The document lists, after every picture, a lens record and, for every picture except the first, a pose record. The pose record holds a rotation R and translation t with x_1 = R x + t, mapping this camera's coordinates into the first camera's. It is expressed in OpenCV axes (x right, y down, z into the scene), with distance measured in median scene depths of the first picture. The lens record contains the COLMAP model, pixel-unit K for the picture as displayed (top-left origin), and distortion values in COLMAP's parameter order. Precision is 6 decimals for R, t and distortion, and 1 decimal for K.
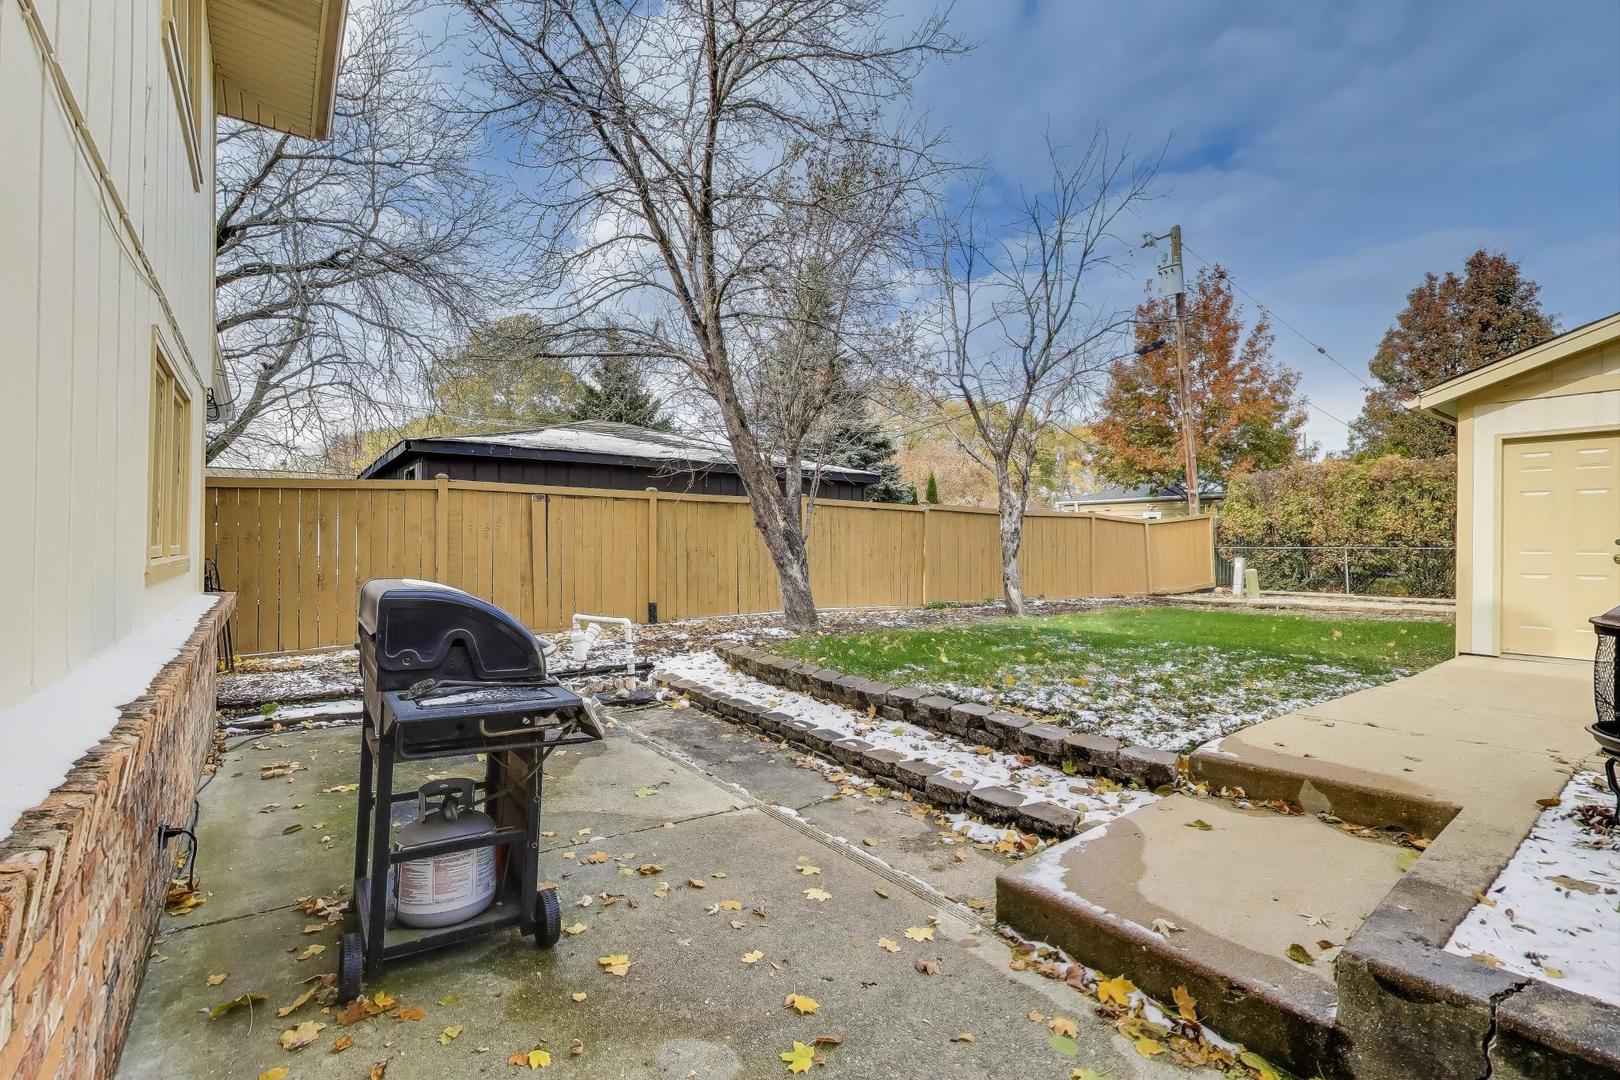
lens RADIAL K [[734.9, 0, 833.3], [0, 734.9, 543.6], [0, 0, 1]] dist [0.017290, 0.000151]
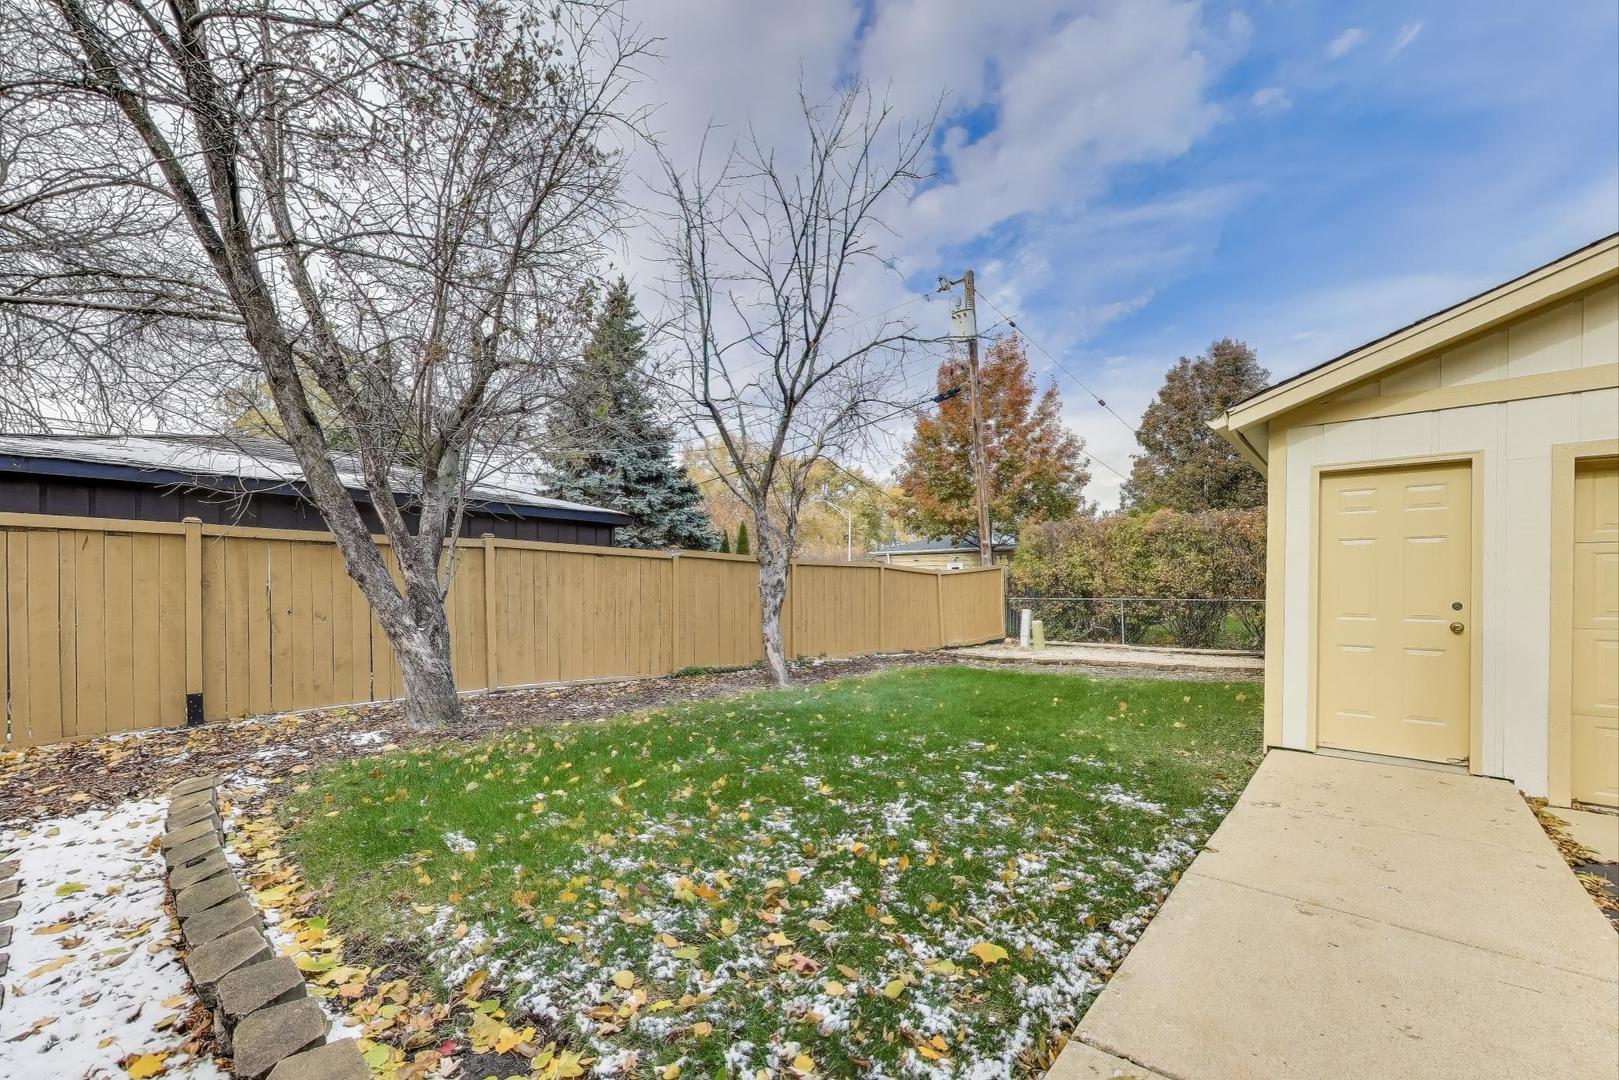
lens RADIAL K [[683.5, 0, 808.0], [0, 683.5, 603.9], [0, 0, 1]] dist [-0.000781, -0.000086]
pose [[0.983112, -0.002863, 0.182985, 0.088307], [-0.000878, 0.999792, 0.020360, -0.006002], [-0.183005, -0.020177, 0.982905, 0.144071]]
